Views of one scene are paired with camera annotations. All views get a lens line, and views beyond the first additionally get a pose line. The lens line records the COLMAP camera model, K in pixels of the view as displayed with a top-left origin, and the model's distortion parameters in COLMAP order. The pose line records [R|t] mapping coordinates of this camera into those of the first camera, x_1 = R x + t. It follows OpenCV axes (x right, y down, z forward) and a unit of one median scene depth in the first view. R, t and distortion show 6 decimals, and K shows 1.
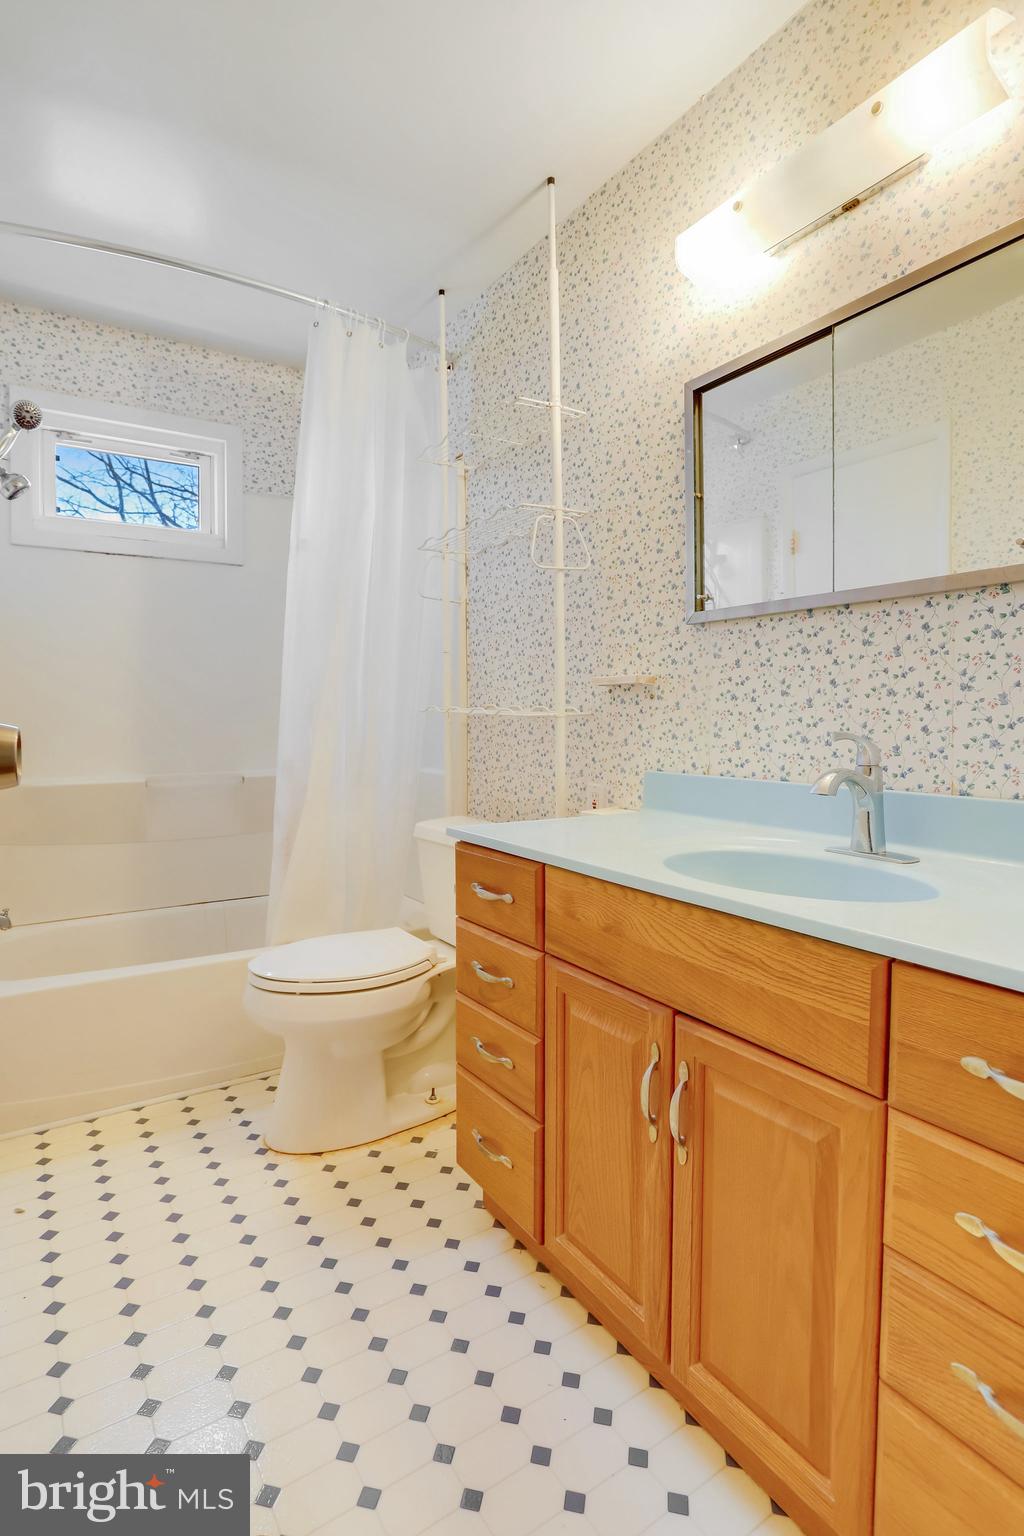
lens RADIAL K [[774.3, 0, 486.5], [0, 774.3, 736.9], [0, 0, 1]] dist [-0.064734, 0.033328]
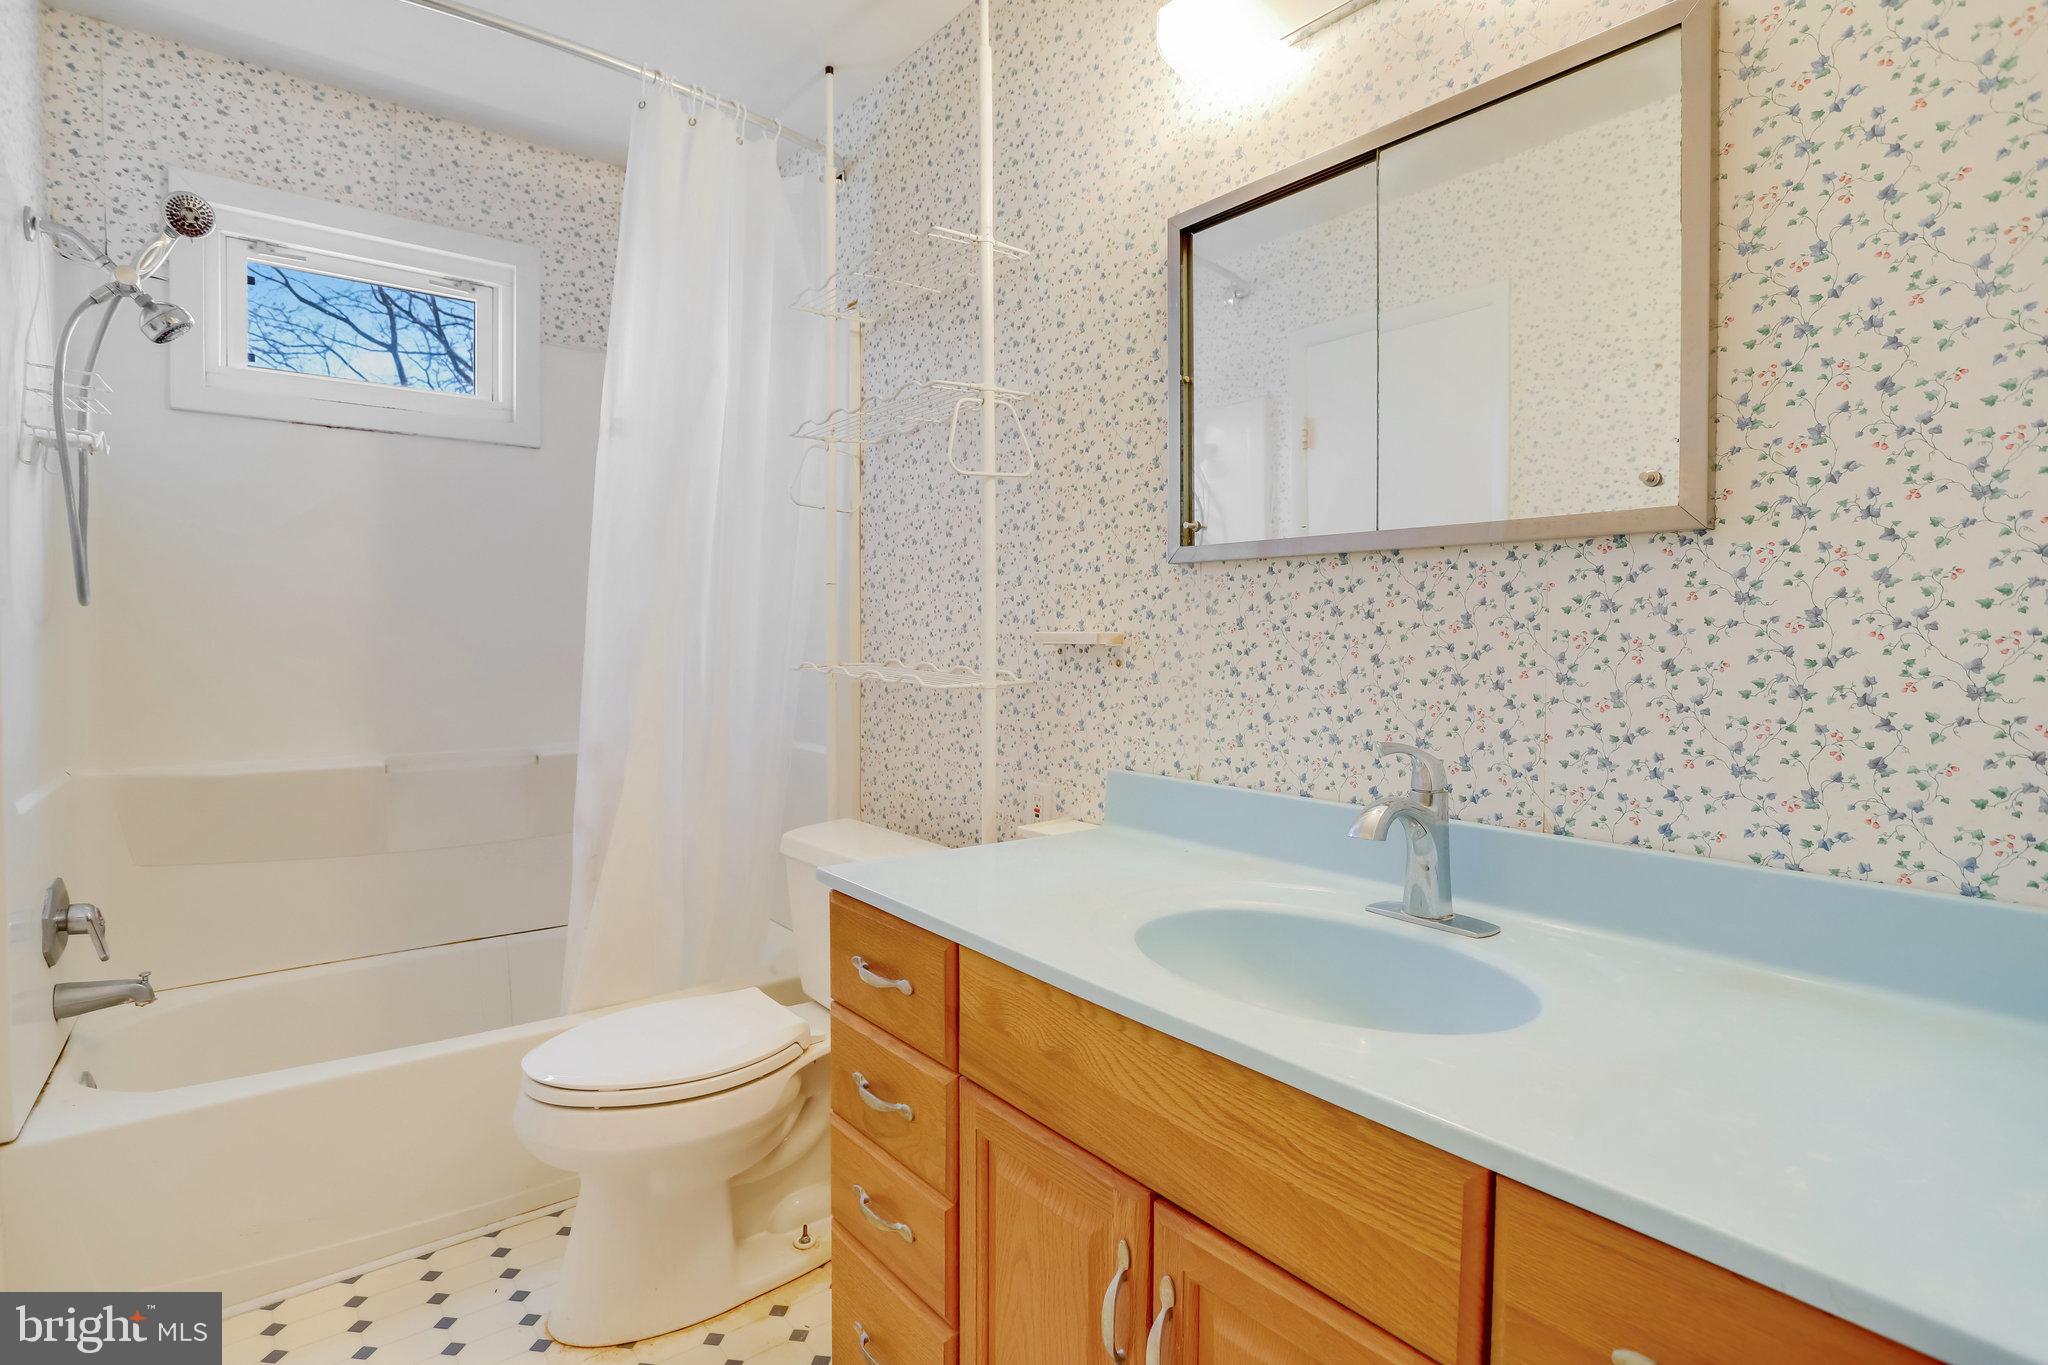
lens RADIAL K [[999.8, 0, 1015.1], [0, 999.8, 652.3], [0, 0, 1]] dist [-0.058265, 0.027152]
pose [[0.994000, 0.004233, 0.109296, 0.020861], [-0.003947, 0.999988, -0.002833, -0.058262], [-0.109307, 0.002385, 0.994005, 0.105205]]
